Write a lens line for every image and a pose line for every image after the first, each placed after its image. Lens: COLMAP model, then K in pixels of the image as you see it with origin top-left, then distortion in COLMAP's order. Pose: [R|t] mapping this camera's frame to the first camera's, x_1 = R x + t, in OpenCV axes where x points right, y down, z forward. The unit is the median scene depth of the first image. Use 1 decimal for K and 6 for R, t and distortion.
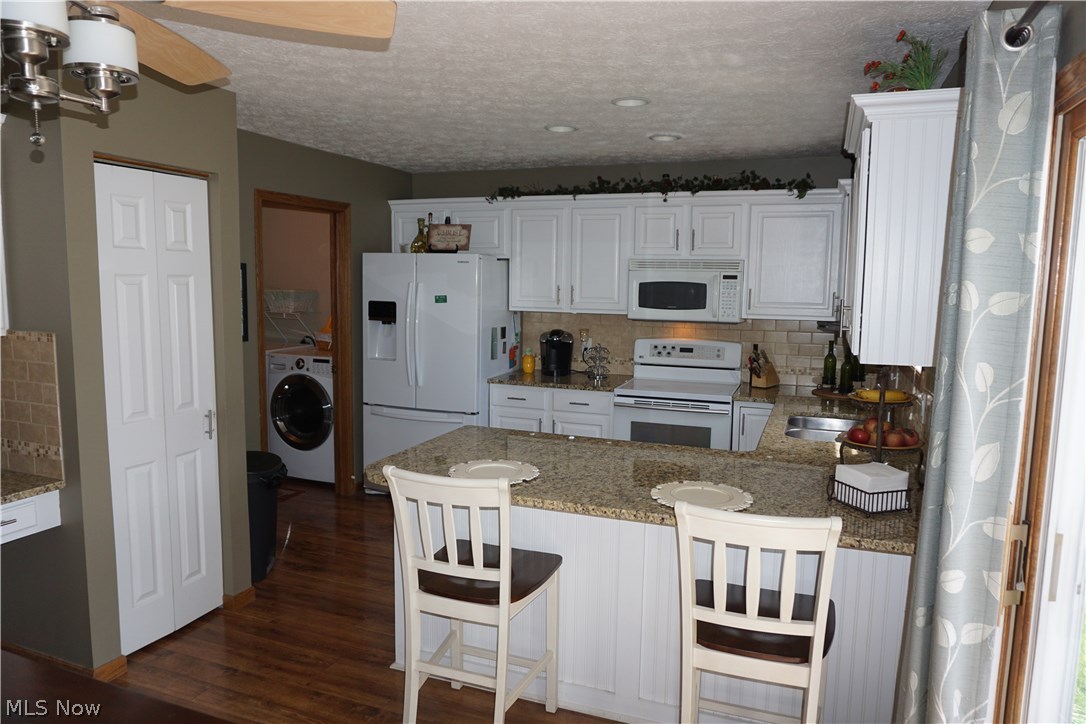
lens RADIAL K [[723.5, 0, 541.1], [0, 723.5, 366.6], [0, 0, 1]] dist [-0.053728, 0.037231]
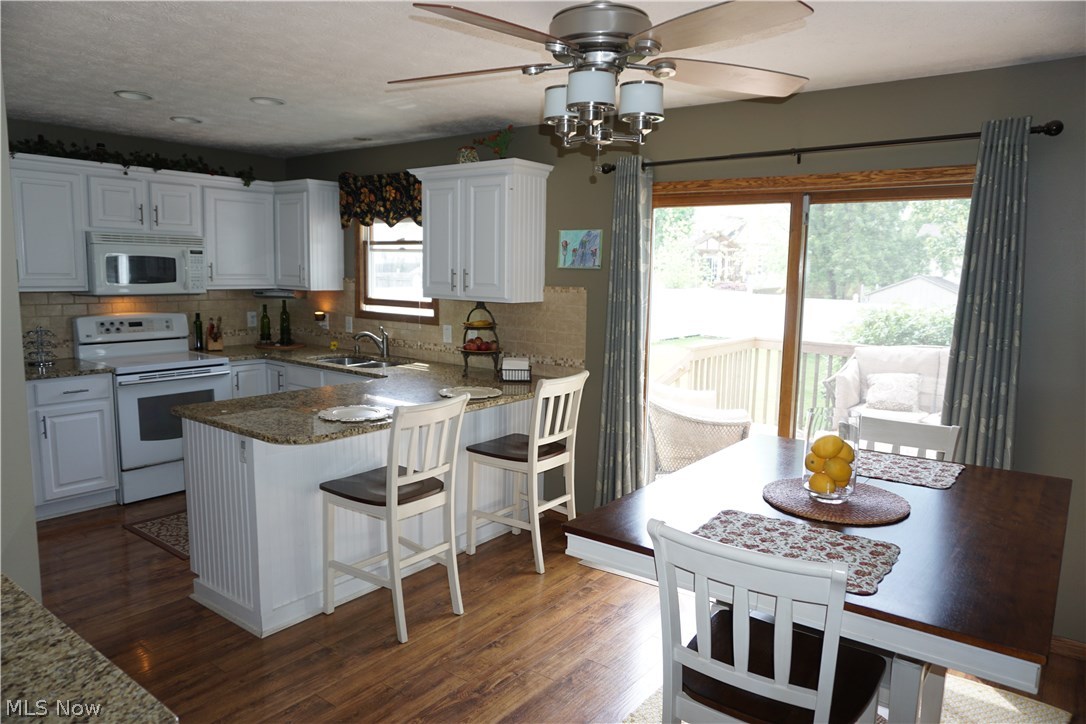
lens RADIAL K [[723.5, 0, 541.1], [0, 723.5, 366.6], [0, 0, 1]] dist [-0.053728, 0.037231]
pose [[0.280408, -0.137091, 0.950041, -0.598952], [0.097335, 0.988708, 0.113942, -0.023155], [-0.954933, 0.060522, 0.290585, 0.178310]]
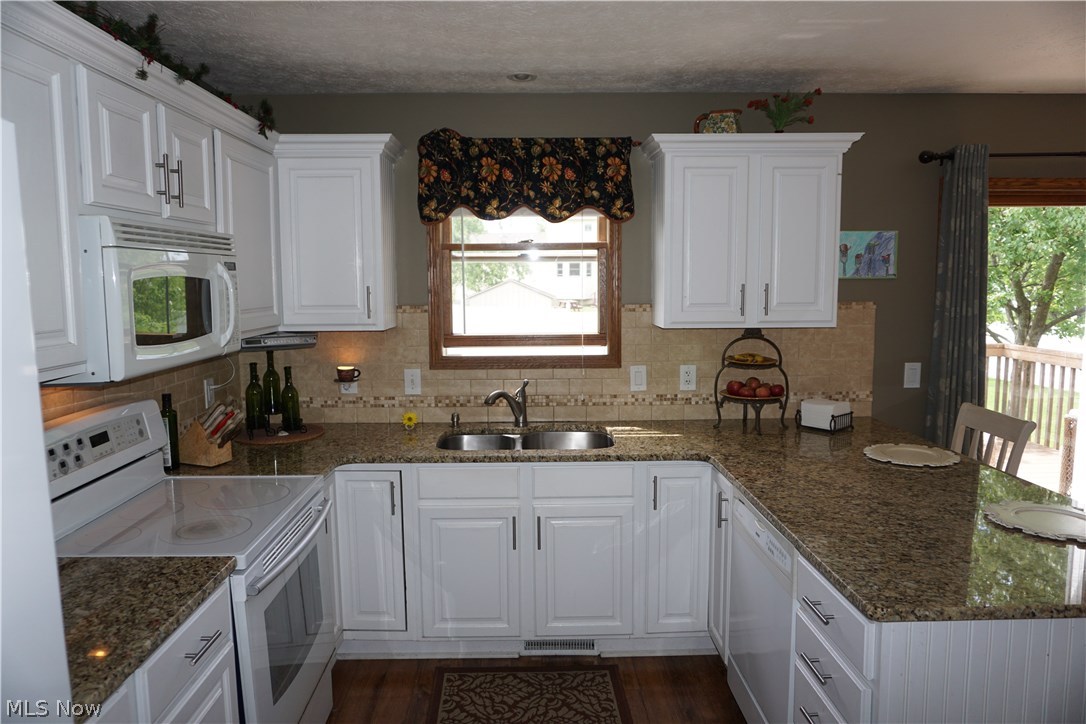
lens RADIAL K [[723.5, 0, 541.1], [0, 723.5, 366.6], [0, 0, 1]] dist [-0.053728, 0.037231]
pose [[-0.381940, -0.119485, 0.916431, -0.278642], [0.115276, 0.977704, 0.175517, -0.109191], [-0.916969, 0.172680, -0.359651, 0.916505]]
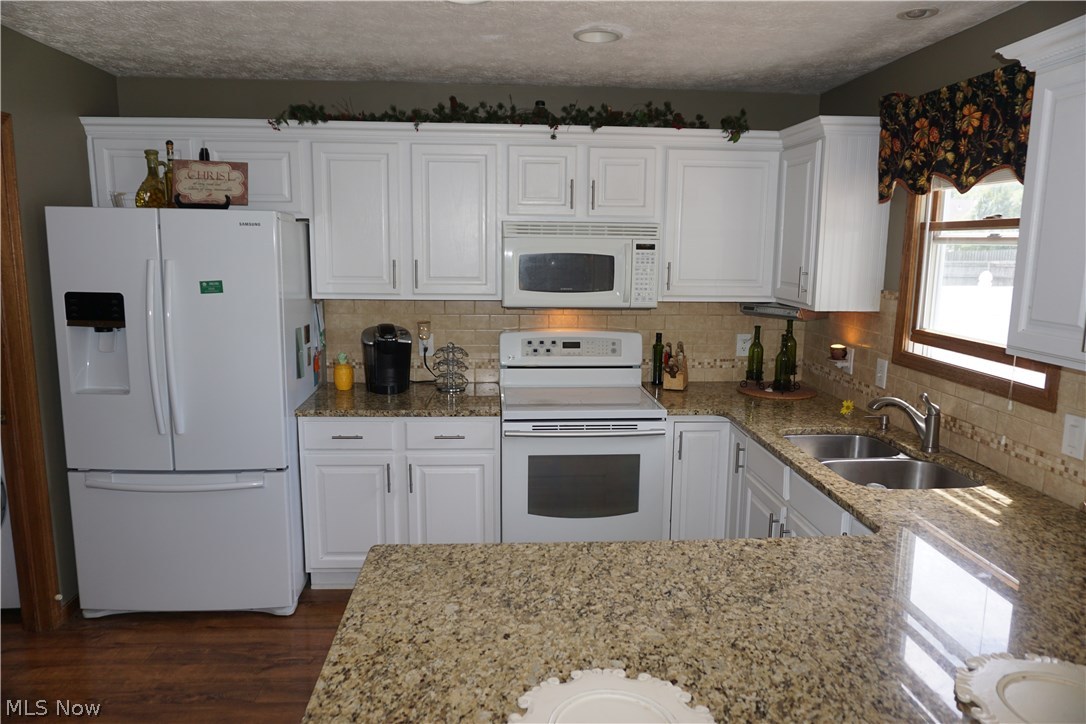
lens RADIAL K [[723.5, 0, 541.1], [0, 723.5, 366.6], [0, 0, 1]] dist [-0.053728, 0.037231]
pose [[0.907433, -0.073952, 0.413637, -0.137784], [0.051681, 0.996560, 0.064791, -0.051050], [-0.417006, -0.037416, 0.908134, 0.341043]]
